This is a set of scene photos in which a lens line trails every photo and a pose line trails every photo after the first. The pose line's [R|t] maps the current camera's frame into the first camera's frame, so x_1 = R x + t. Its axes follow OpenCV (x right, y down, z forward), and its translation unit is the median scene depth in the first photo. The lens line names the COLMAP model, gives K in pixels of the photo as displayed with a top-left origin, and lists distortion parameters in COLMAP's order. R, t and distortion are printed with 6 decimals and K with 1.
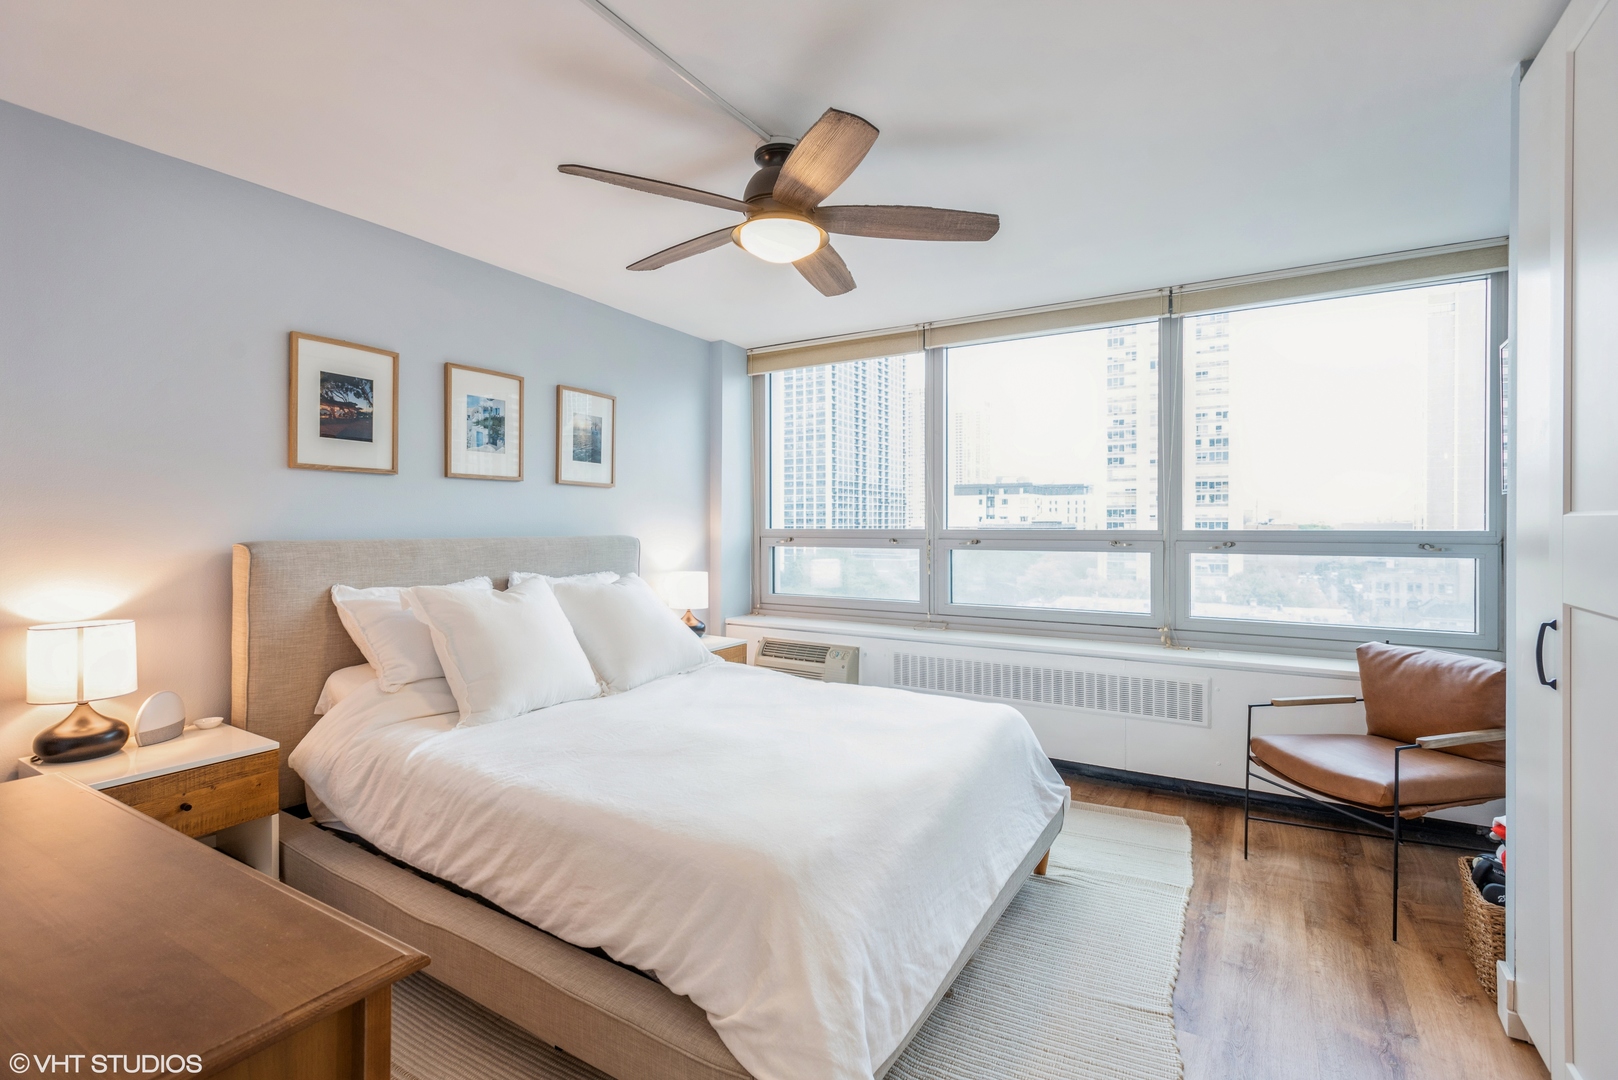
lens RADIAL K [[755.9, 0, 799.2], [0, 755.9, 529.0], [0, 0, 1]] dist [0.002721, -0.000555]
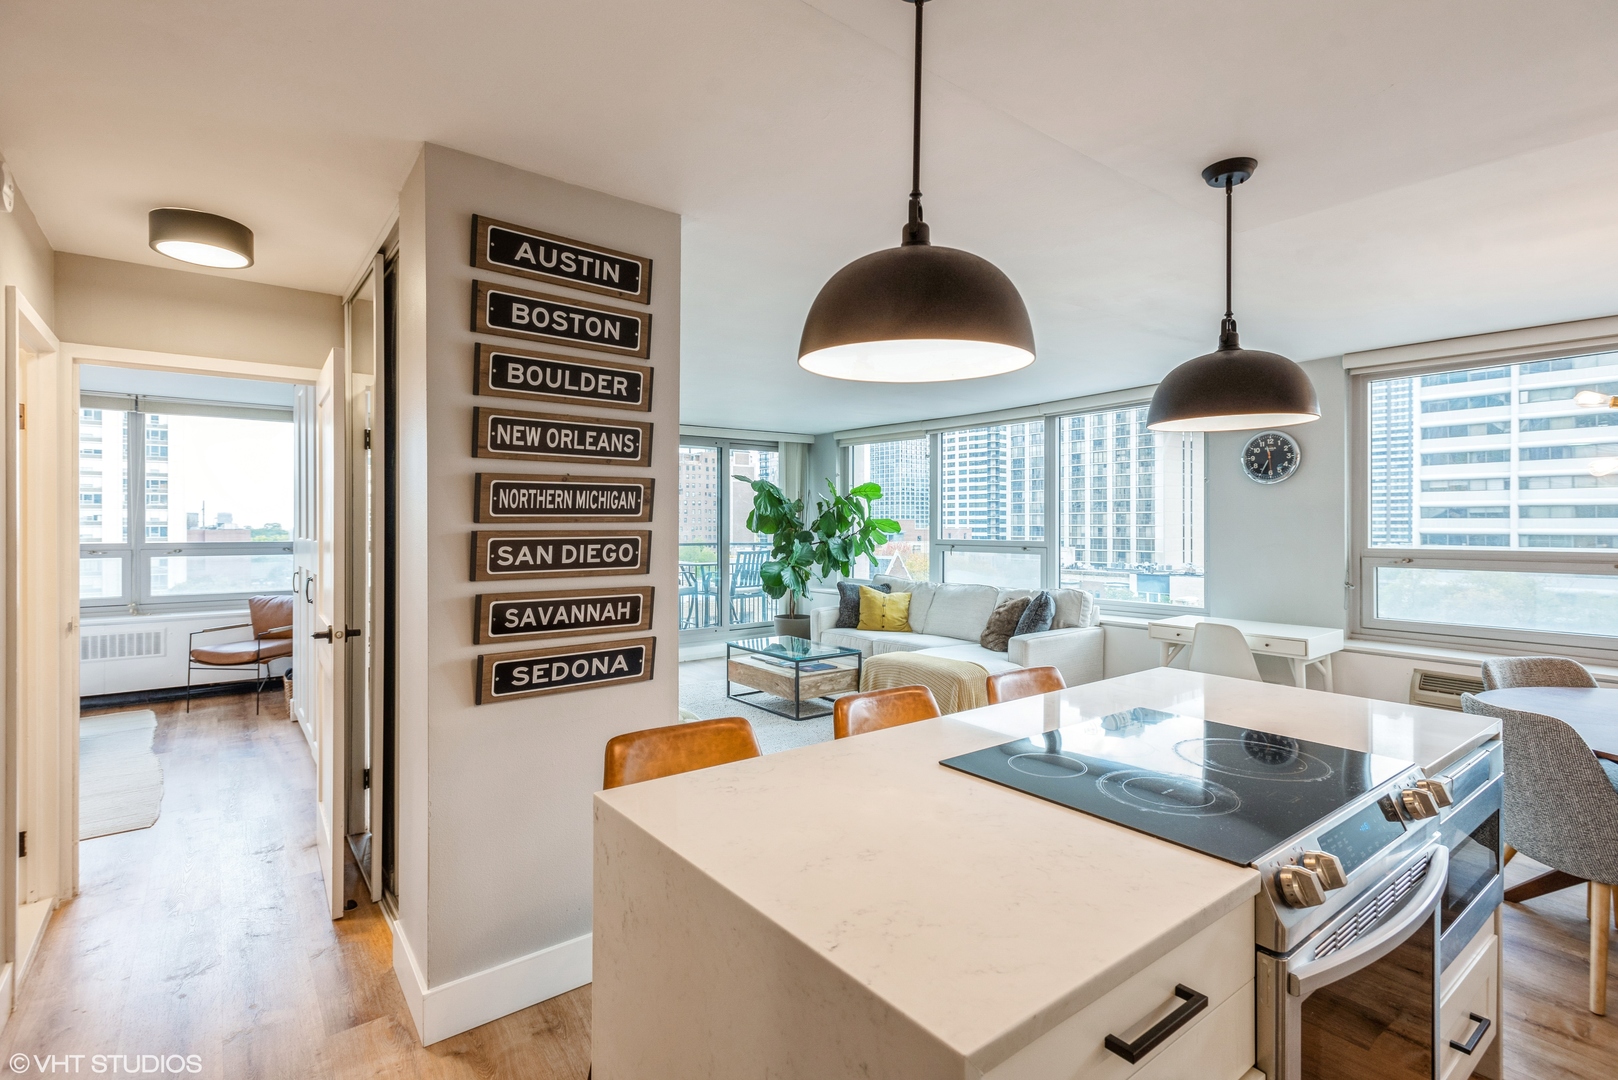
lens RADIAL K [[755.9, 0, 795.9], [0, 755.9, 533.2], [0, 0, 1]] dist [0.002721, -0.000555]
pose [[0.354500, -0.002069, 0.935054, -0.567420], [0.003069, 0.999995, 0.001050, -0.016798], [-0.935051, 0.002498, 0.354504, -0.967856]]
